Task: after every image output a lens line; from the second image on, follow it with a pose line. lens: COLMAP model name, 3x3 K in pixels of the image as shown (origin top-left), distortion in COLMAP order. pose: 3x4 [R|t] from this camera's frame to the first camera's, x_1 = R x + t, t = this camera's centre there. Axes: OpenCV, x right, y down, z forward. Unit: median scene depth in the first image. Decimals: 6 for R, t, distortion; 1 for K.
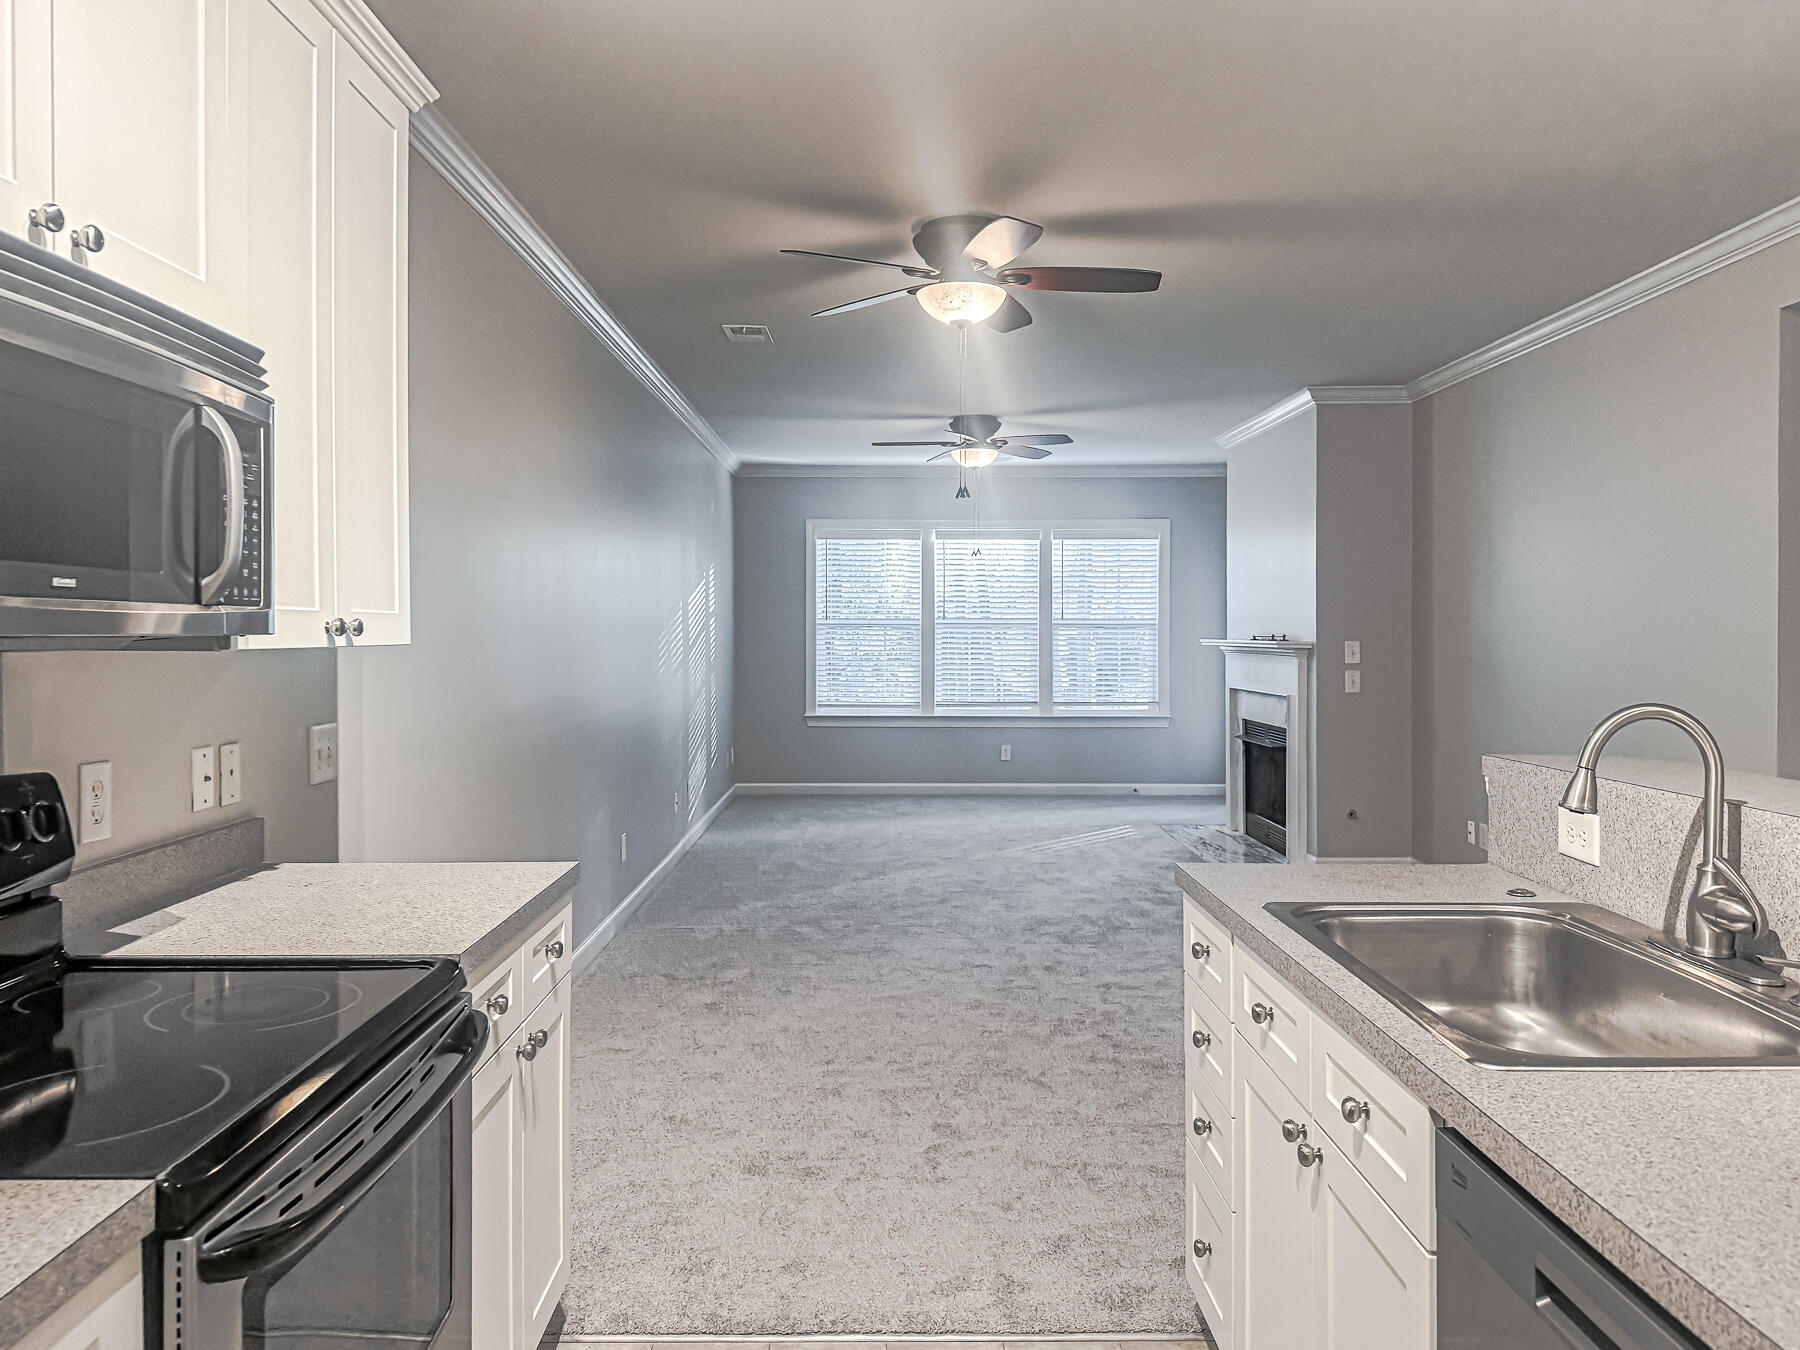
lens RADIAL K [[1274.4, 0, 899.0], [0, 1274.4, 666.8], [0, 0, 1]] dist [-0.003315, -0.000962]
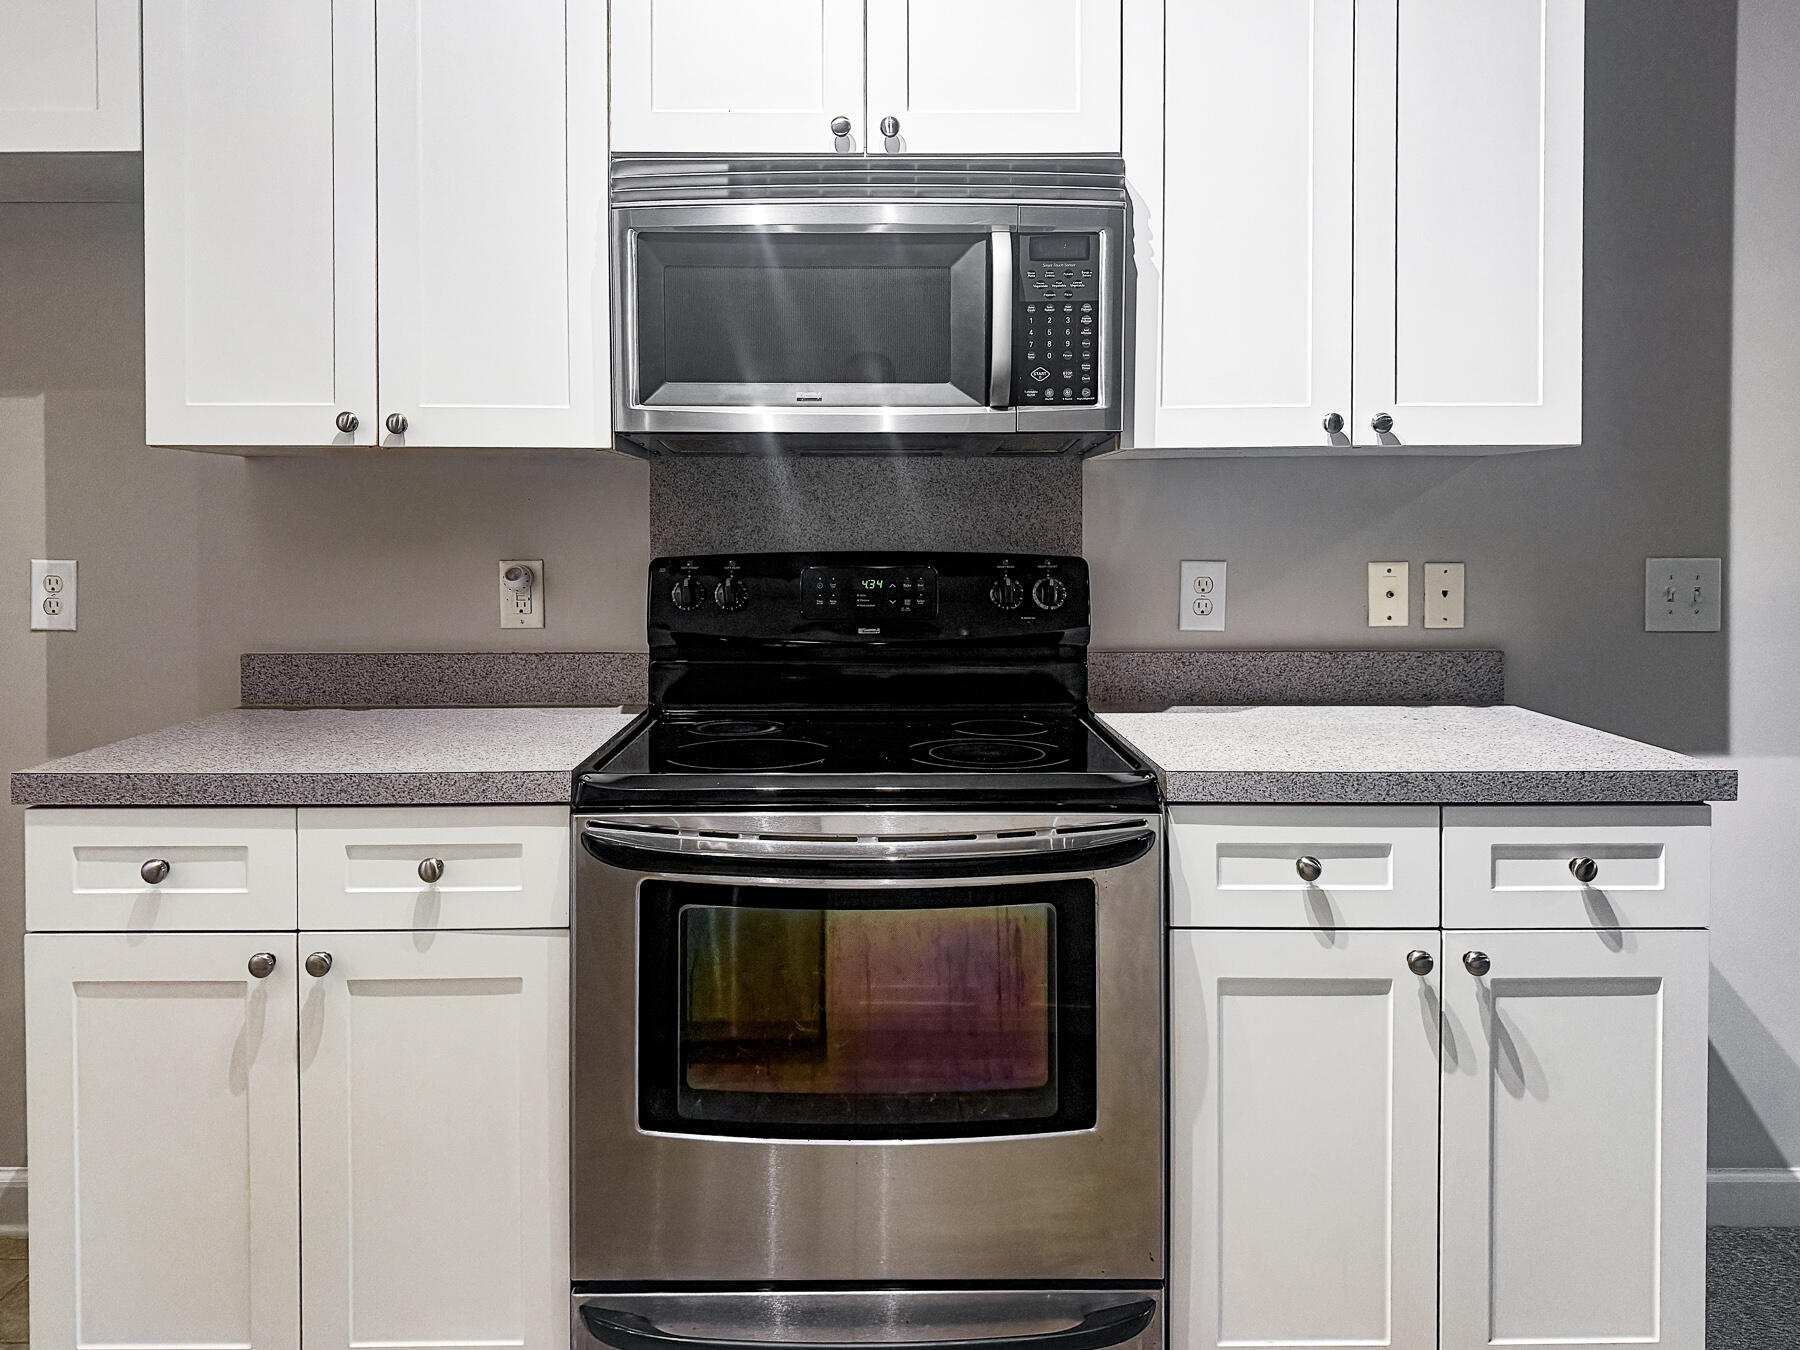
lens RADIAL K [[1274.4, 0, 899.6], [0, 1274.4, 675.6], [0, 0, 1]] dist [-0.003315, -0.000962]
pose [[-0.002852, 0.108790, -0.994061, 0.439143], [-0.013725, 0.993967, 0.108820, 0.047945], [0.999902, 0.013954, -0.001342, 0.624572]]
